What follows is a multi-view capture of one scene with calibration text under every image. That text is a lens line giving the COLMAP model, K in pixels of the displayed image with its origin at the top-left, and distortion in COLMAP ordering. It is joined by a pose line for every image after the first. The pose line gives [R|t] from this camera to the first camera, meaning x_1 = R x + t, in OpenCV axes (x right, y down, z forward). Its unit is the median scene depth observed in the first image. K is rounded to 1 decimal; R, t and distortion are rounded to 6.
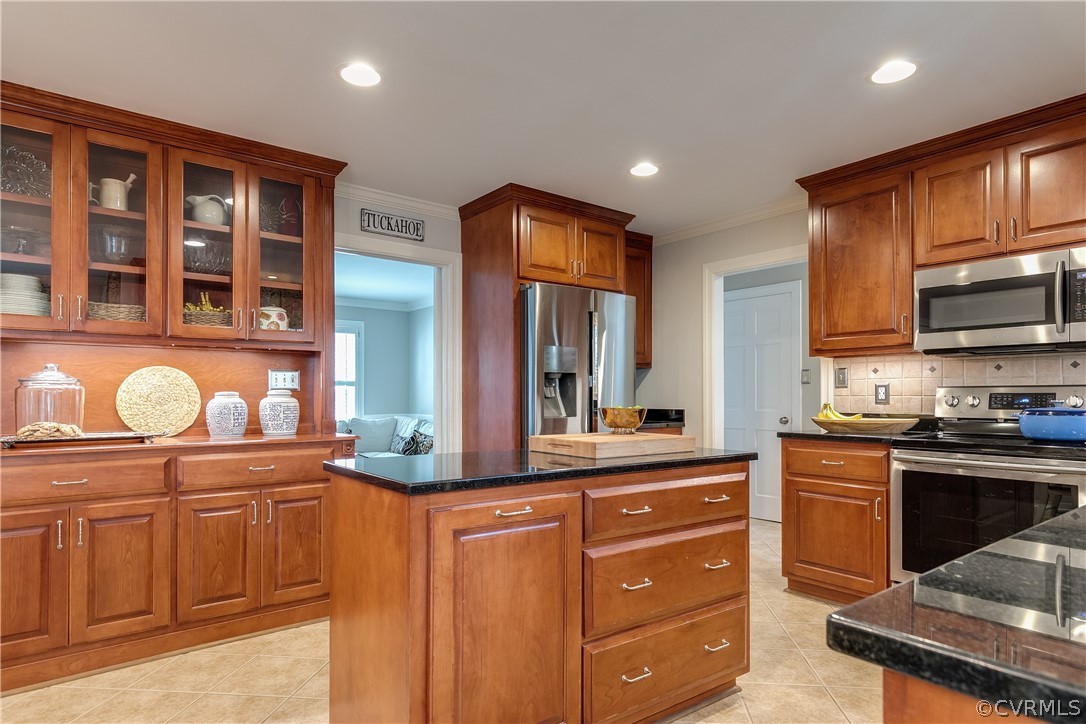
lens RADIAL K [[610.3, 0, 558.5], [0, 610.3, 392.8], [0, 0, 1]] dist [0.009136, -0.000430]
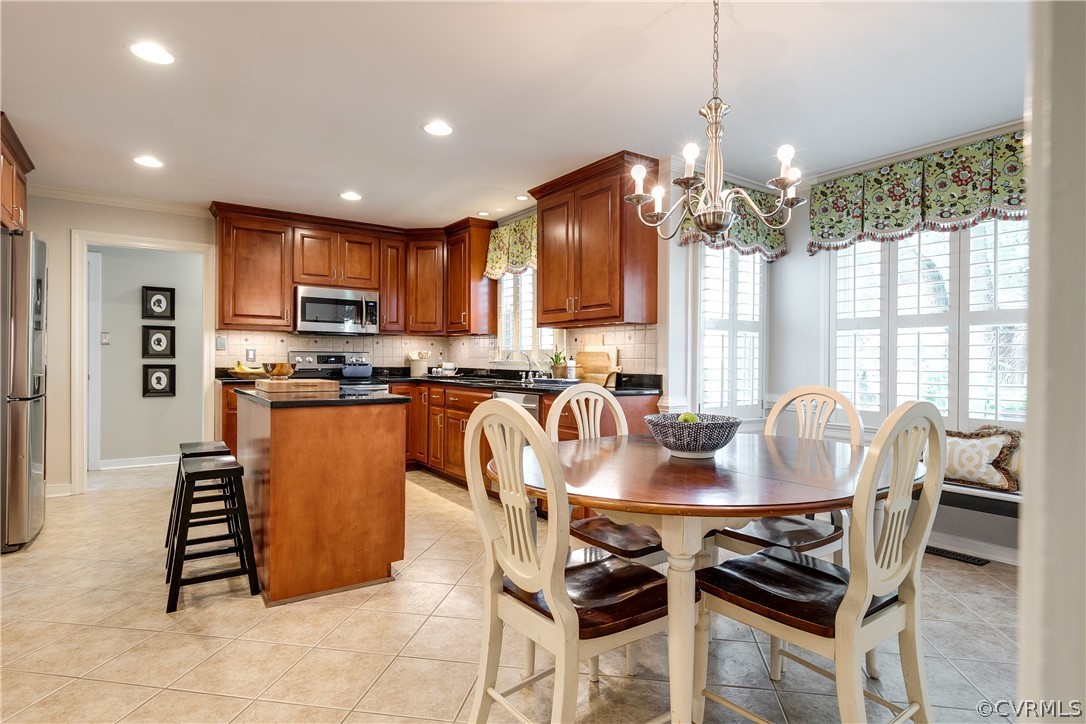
lens RADIAL K [[567.2, 0, 535.2], [0, 567.2, 363.8], [0, 0, 1]] dist [-0.003714, 0.000999]
pose [[0.071689, -0.004610, 0.997416, -0.905342], [-0.013351, 0.999895, 0.005581, 0.007143], [-0.997338, -0.013717, 0.071620, 0.180684]]
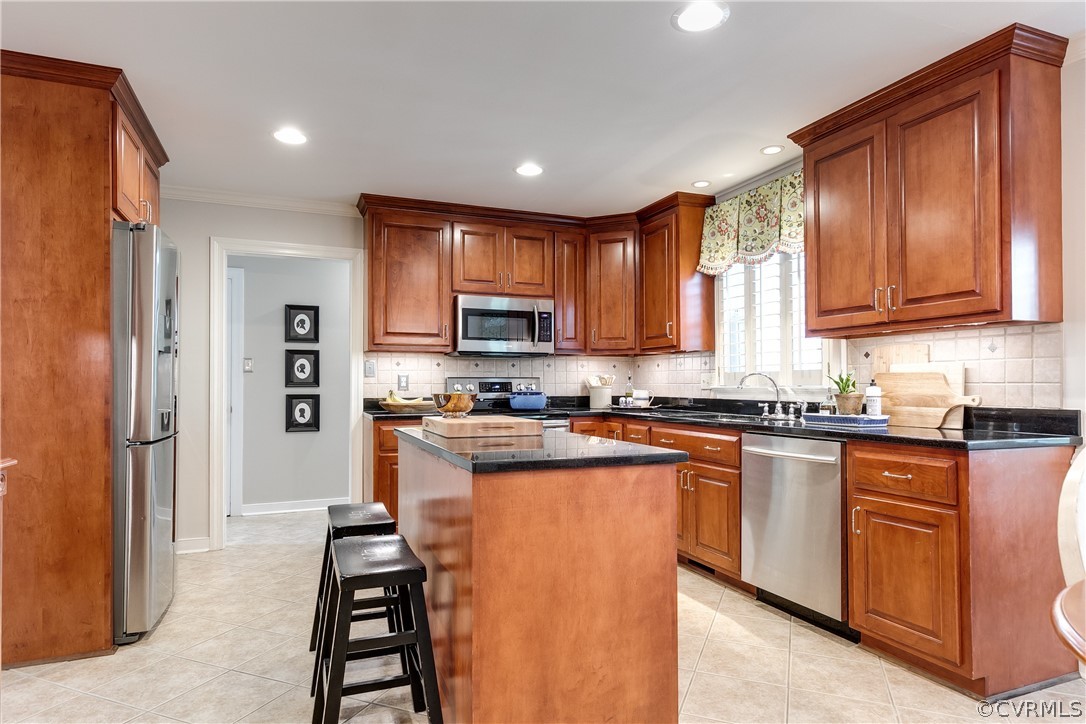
lens RADIAL K [[610.3, 0, 527.4], [0, 610.3, 377.9], [0, 0, 1]] dist [0.009136, -0.000430]
pose [[0.300806, 0.012156, 0.953608, -0.633928], [-0.004839, 0.999925, -0.011220, 0.005917], [-0.953673, -0.001240, 0.300843, 0.390522]]
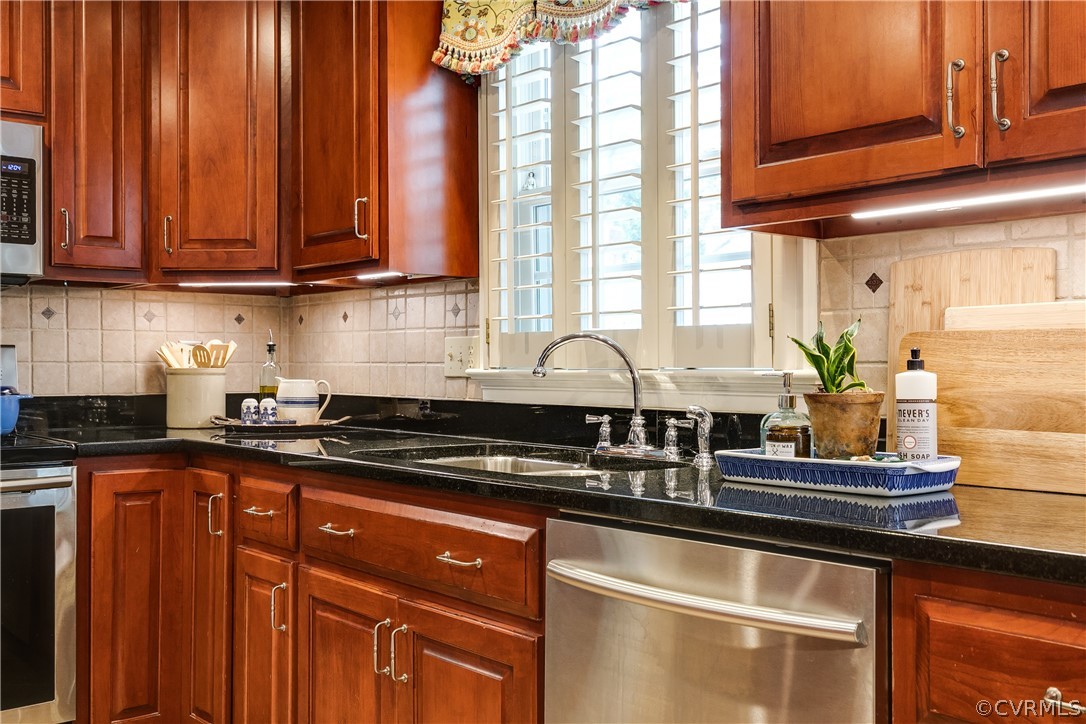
lens RADIAL K [[1068.5, 0, 533.6], [0, 1068.5, 364.8], [0, 0, 1]] dist [-0.000713, 0.000000]
pose [[-0.026815, 0.003006, 0.999636, -0.175699], [-0.005462, 0.999980, -0.003154, 0.005885], [-0.999625, -0.005544, -0.026798, 0.379425]]
